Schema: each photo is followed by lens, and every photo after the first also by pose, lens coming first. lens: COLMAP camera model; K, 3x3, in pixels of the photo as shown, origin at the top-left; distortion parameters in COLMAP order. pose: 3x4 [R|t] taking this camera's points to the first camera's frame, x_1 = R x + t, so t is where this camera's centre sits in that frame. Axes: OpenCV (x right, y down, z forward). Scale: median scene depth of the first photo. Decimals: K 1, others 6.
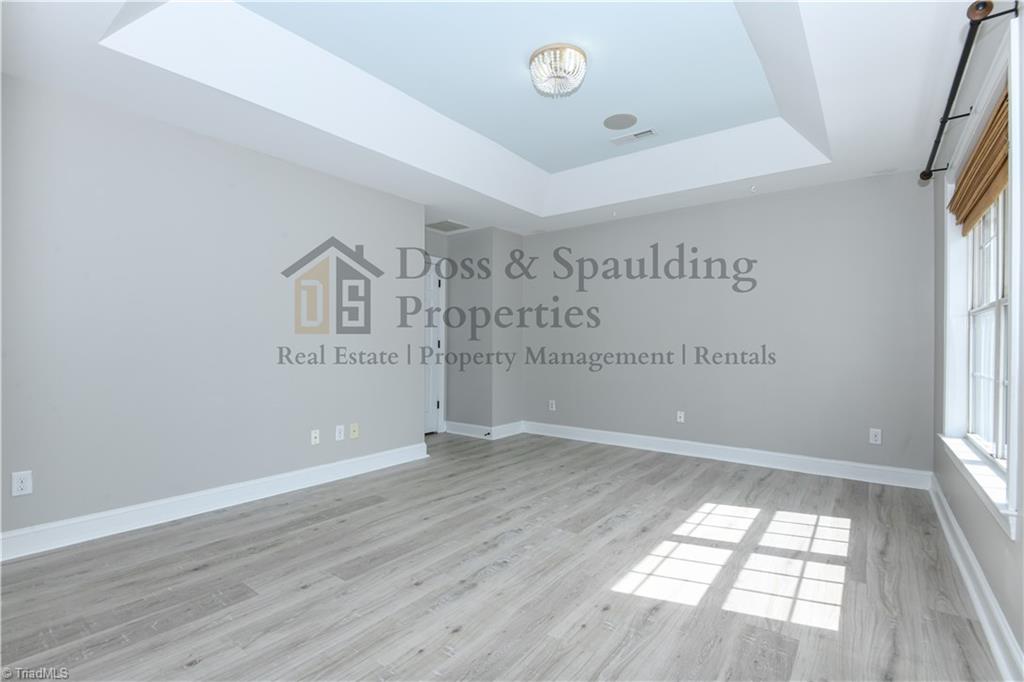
lens RADIAL K [[473.6, 0, 512.8], [0, 473.6, 347.2], [0, 0, 1]] dist [0.006686, 0.002701]
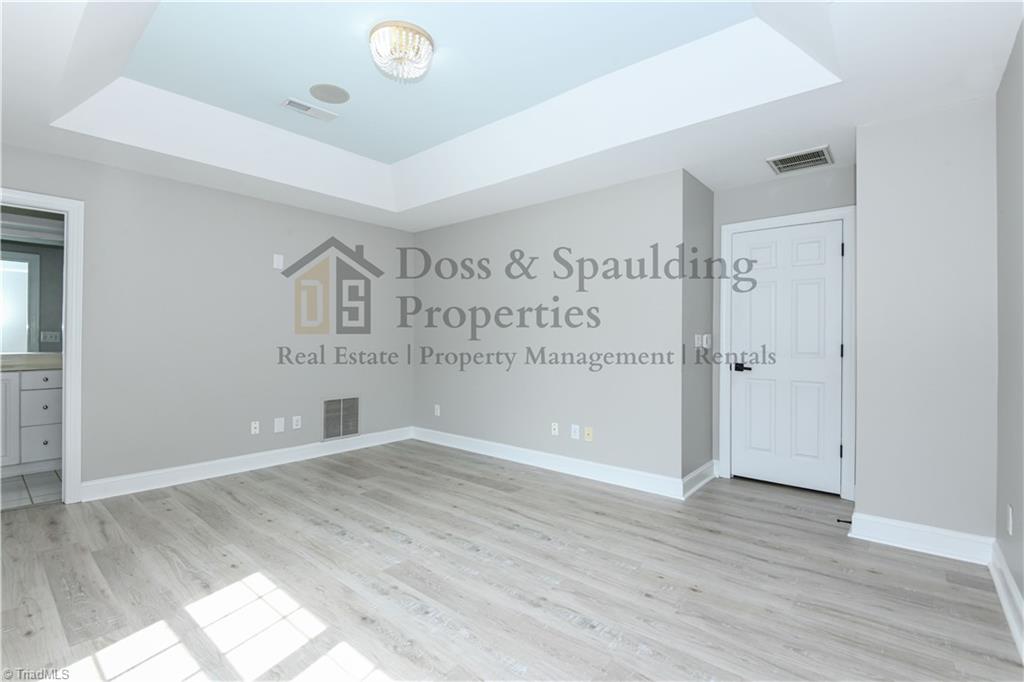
lens RADIAL K [[473.6, 0, 500.9], [0, 473.6, 341.4], [0, 0, 1]] dist [0.006686, 0.002701]
pose [[-0.079894, 0.004693, -0.996792, 1.006660], [0.000179, 0.999989, 0.004694, -0.040060], [0.996803, 0.000196, -0.079894, 1.298684]]
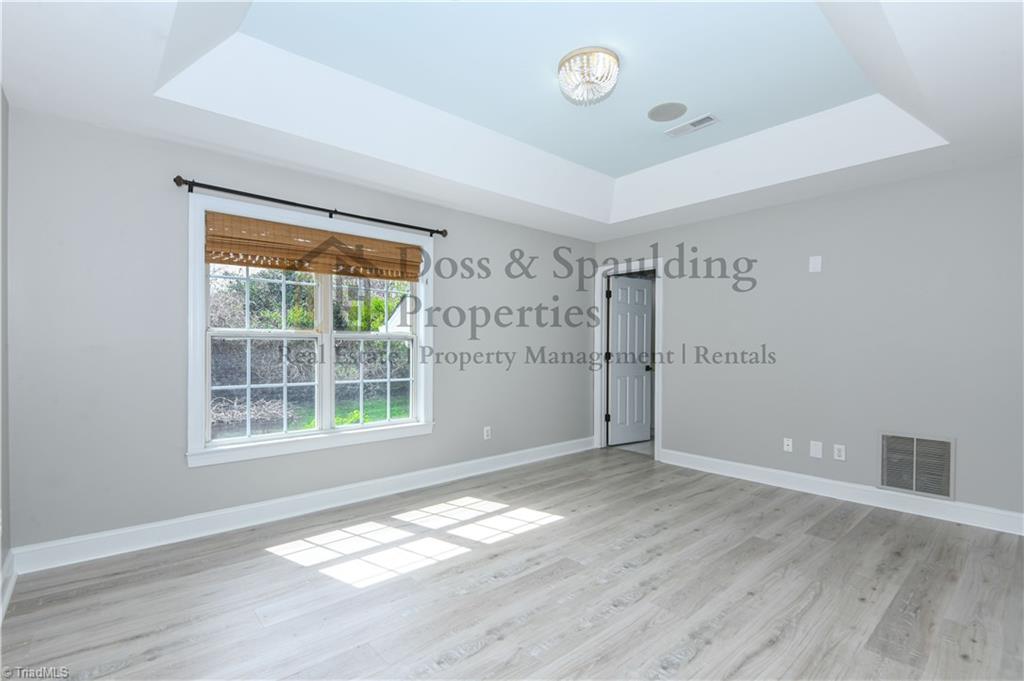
lens RADIAL K [[473.6, 0, 505.0], [0, 473.6, 344.3], [0, 0, 1]] dist [0.006686, 0.002701]
pose [[-0.977965, -0.005598, 0.208694, 0.057029], [-0.007267, 0.999947, -0.007234, -0.044200], [-0.208643, -0.008591, -0.977954, 2.011418]]
